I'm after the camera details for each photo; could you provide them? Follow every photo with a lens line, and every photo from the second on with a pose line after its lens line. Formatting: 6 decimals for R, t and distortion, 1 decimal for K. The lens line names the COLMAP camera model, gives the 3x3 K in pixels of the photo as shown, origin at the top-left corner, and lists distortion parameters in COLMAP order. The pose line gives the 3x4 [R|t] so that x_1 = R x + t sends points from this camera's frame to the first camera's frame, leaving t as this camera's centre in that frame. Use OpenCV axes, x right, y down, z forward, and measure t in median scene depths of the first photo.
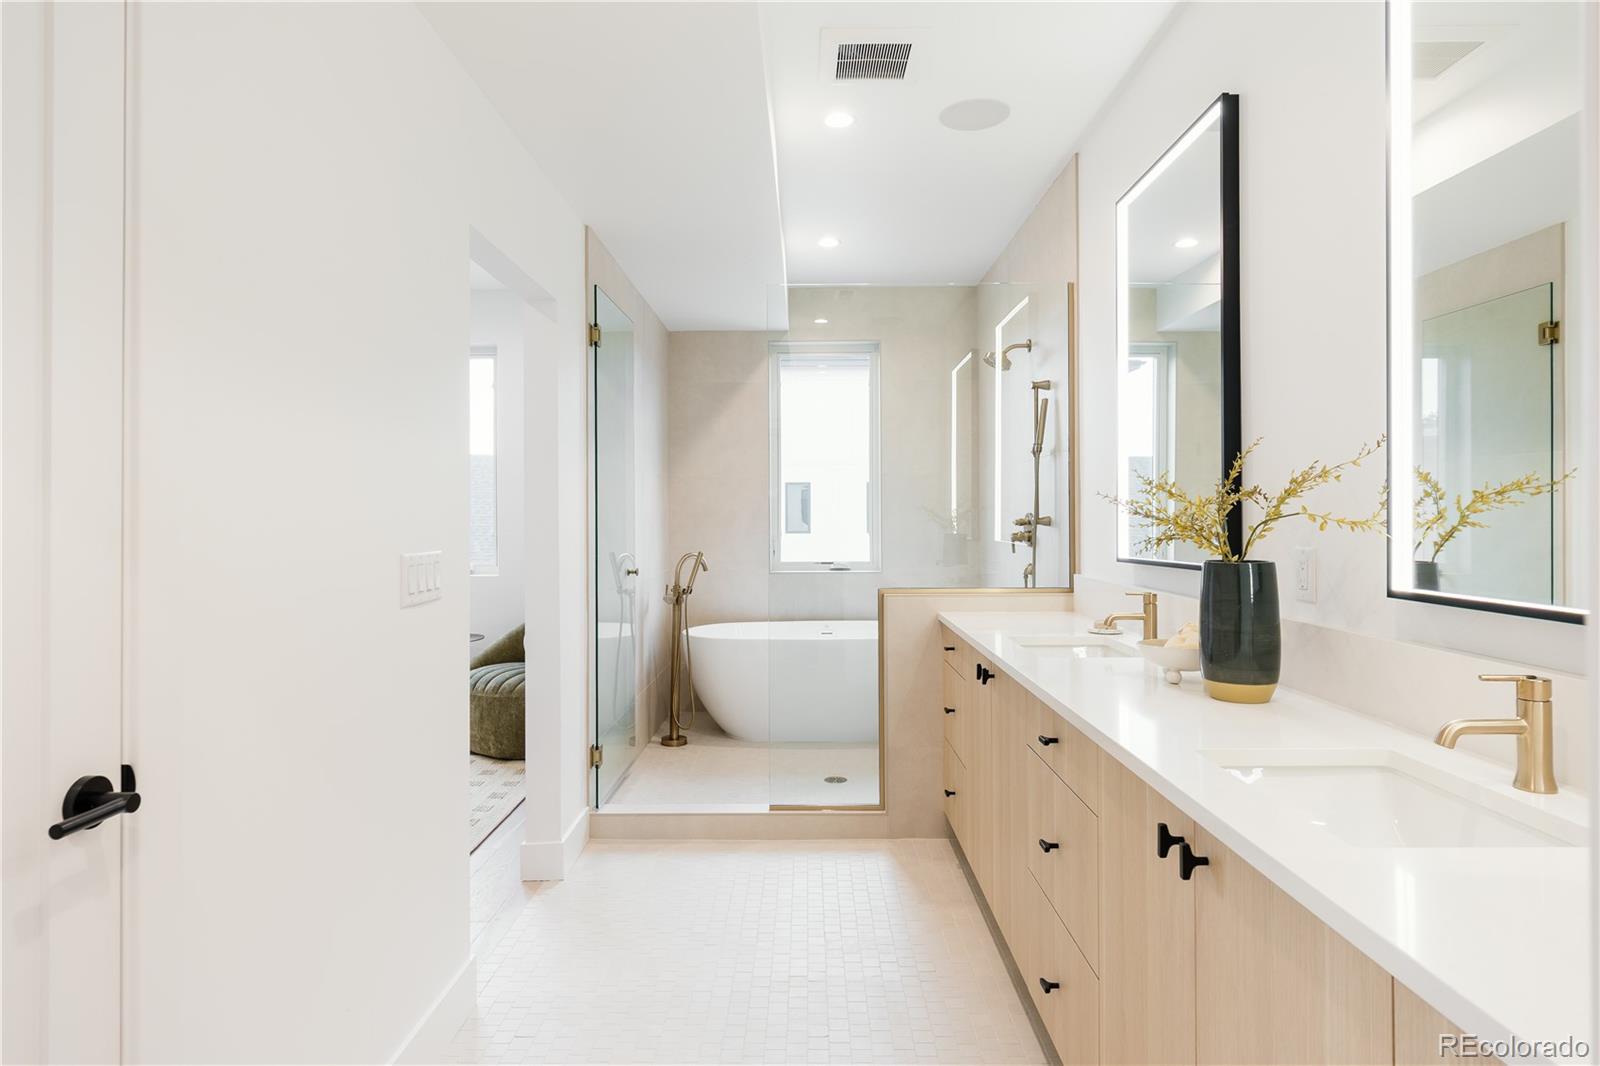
lens RADIAL K [[916.5, 0, 800.8], [0, 916.5, 526.7], [0, 0, 1]] dist [-0.000180, -0.000004]
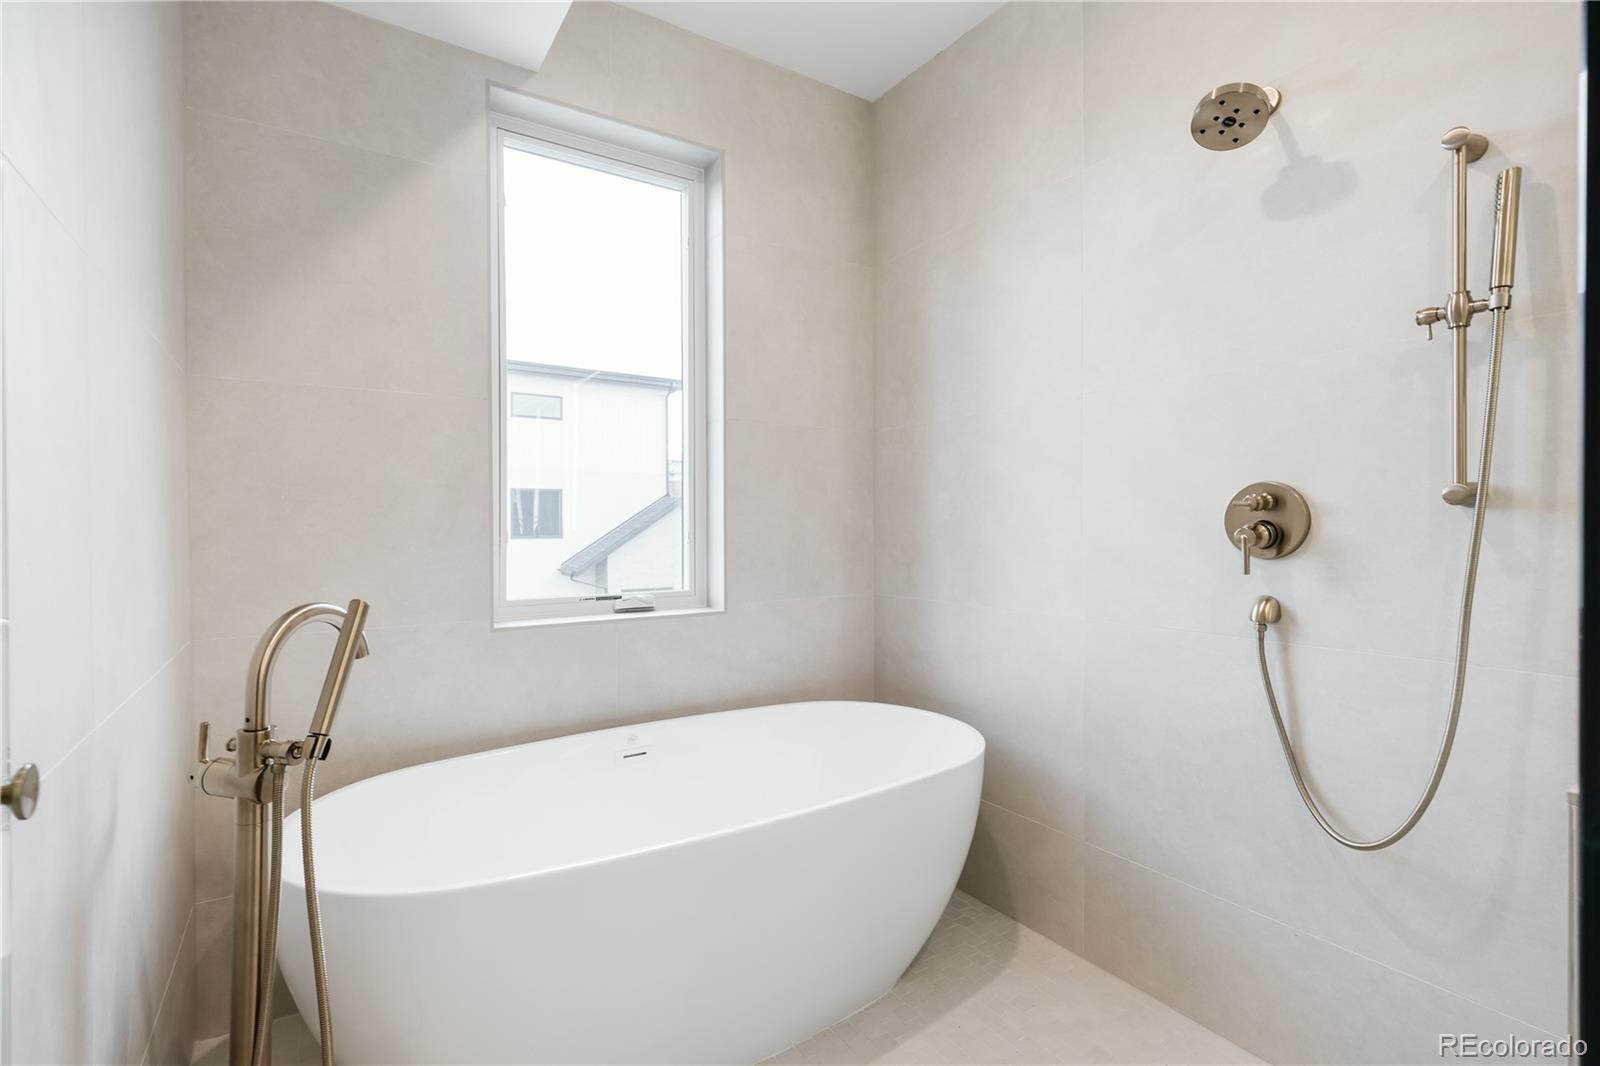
lens RADIAL K [[744.6, 0, 796.1], [0, 744.6, 528.8], [0, 0, 1]] dist [0.001977, 0.000168]
pose [[0.830112, -0.003106, 0.557588, -0.123749], [0.005234, 0.999984, -0.002223, 0.005677], [-0.557573, 0.004764, 0.830115, 0.716940]]
